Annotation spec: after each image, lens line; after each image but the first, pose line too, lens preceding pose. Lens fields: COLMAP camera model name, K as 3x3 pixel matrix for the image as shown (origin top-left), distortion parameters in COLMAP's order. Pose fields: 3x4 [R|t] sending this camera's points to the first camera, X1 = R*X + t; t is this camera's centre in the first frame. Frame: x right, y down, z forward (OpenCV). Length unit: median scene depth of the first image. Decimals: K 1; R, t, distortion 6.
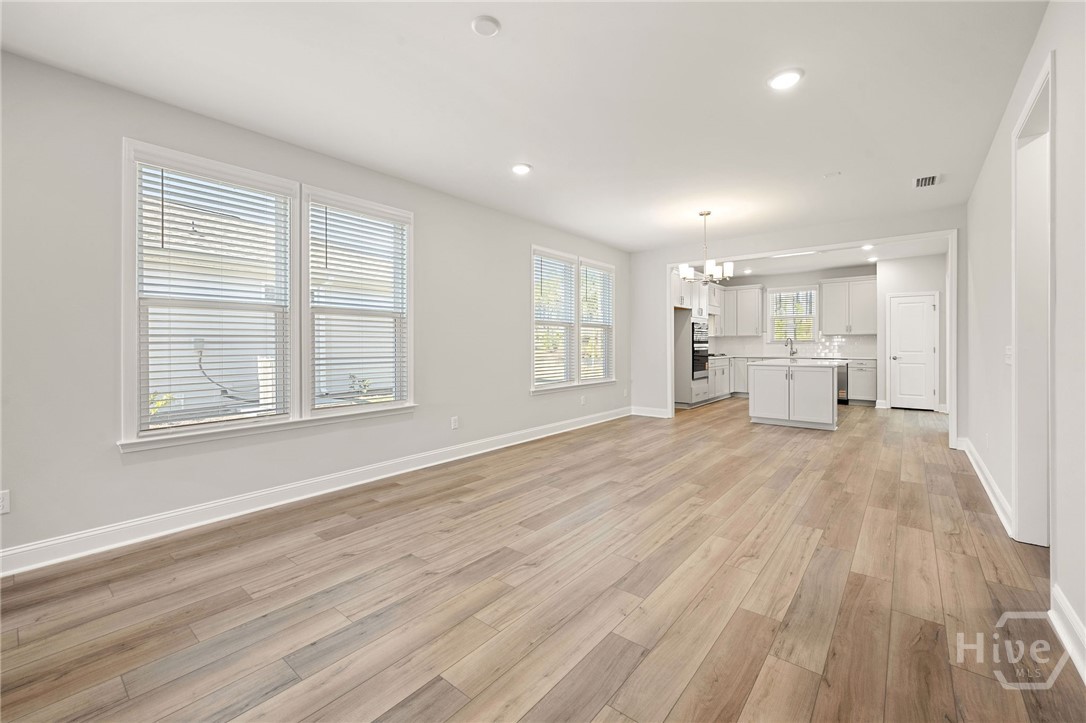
lens RADIAL K [[462.3, 0, 530.1], [0, 462.3, 350.6], [0, 0, 1]] dist [-0.007399, 0.001002]
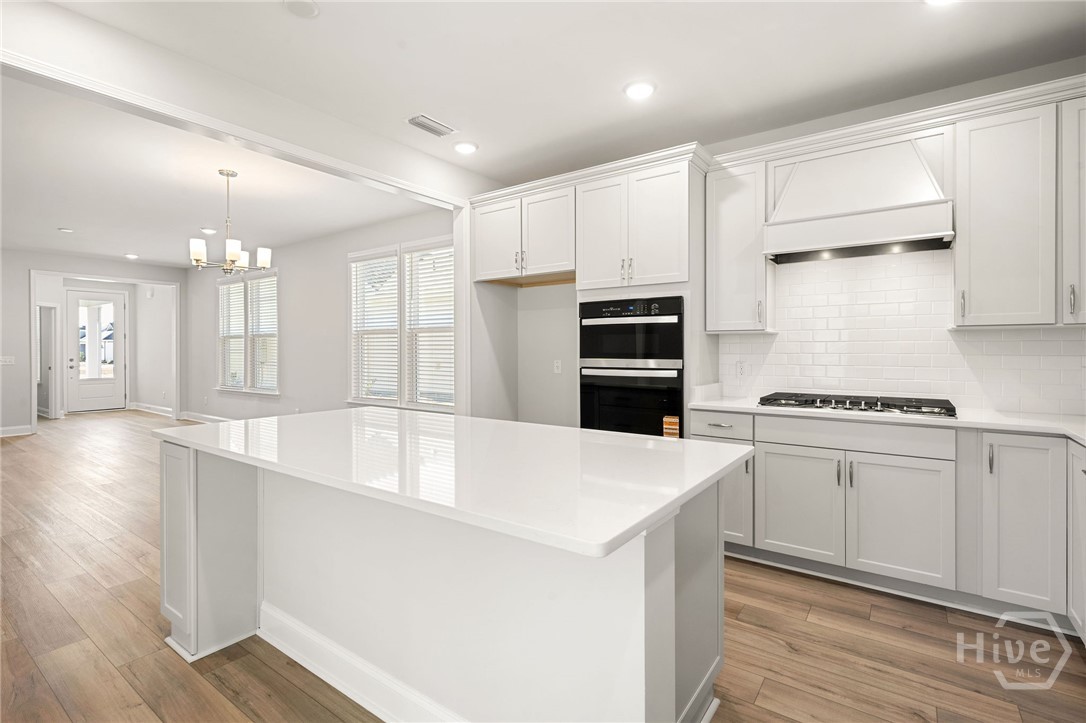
lens RADIAL K [[498.5, 0, 547.1], [0, 498.5, 357.5], [0, 0, 1]] dist [-0.001044, -0.001294]
pose [[0.073123, 0.017496, -0.997169, 0.739108], [-0.012039, 0.999789, 0.016659, -0.020972], [0.997250, 0.010786, 0.073318, 0.898495]]
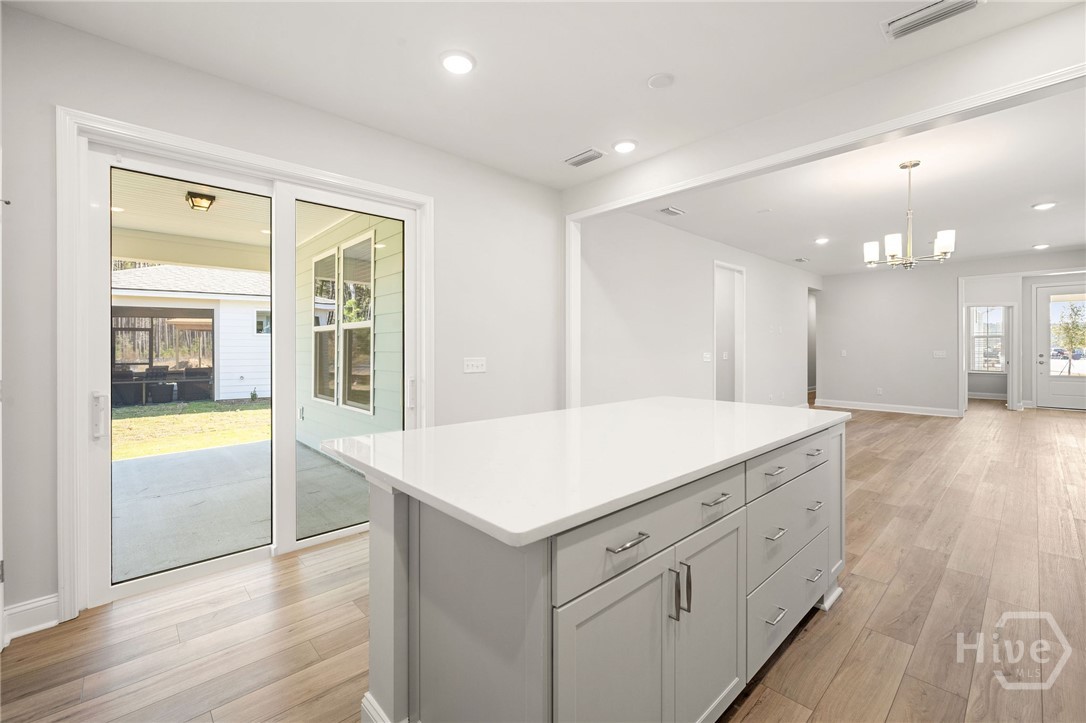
lens RADIAL K [[450.6, 0, 548.6], [0, 450.6, 348.0], [0, 0, 1]] dist [0.007519, -0.000873]
pose [[-0.992435, 0.004360, 0.122693, 0.522761], [0.006090, 0.999887, 0.013733, -0.022439], [-0.122619, 0.014377, -0.992350, 1.091559]]
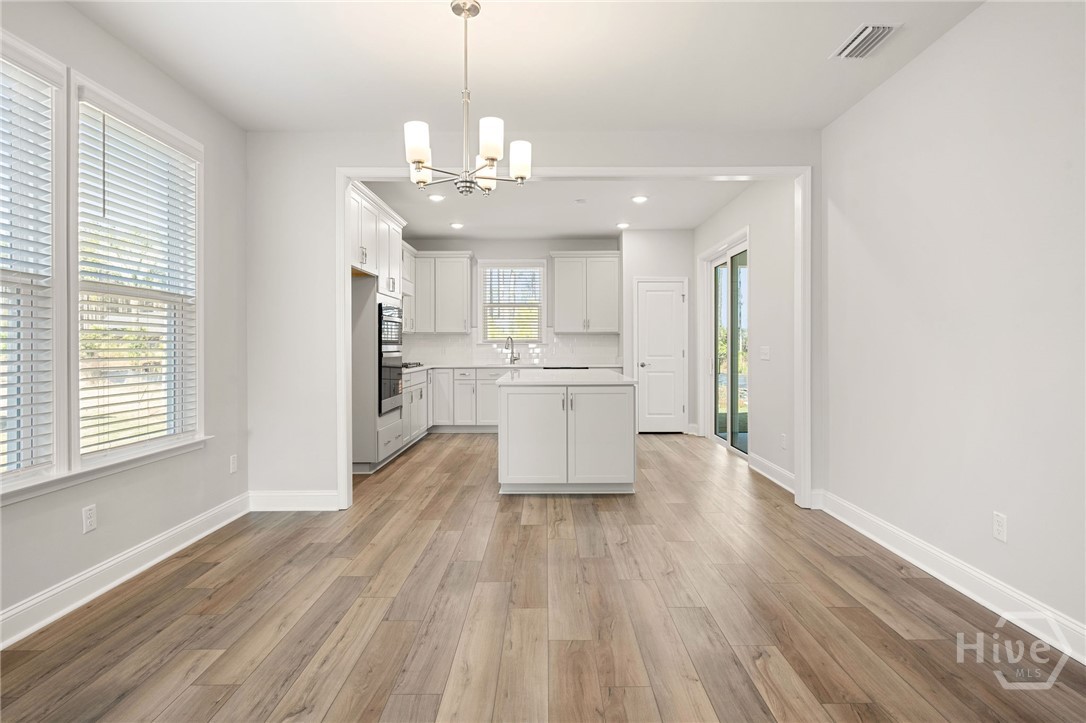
lens RADIAL K [[578.2, 0, 556.1], [0, 578.2, 366.9], [0, 0, 1]] dist [-0.032962, 0.002771]
pose [[0.757131, -0.022443, 0.652877, 0.080660], [0.009442, 0.999681, 0.023415, -0.003213], [-0.653195, -0.011563, 0.757102, 0.373463]]
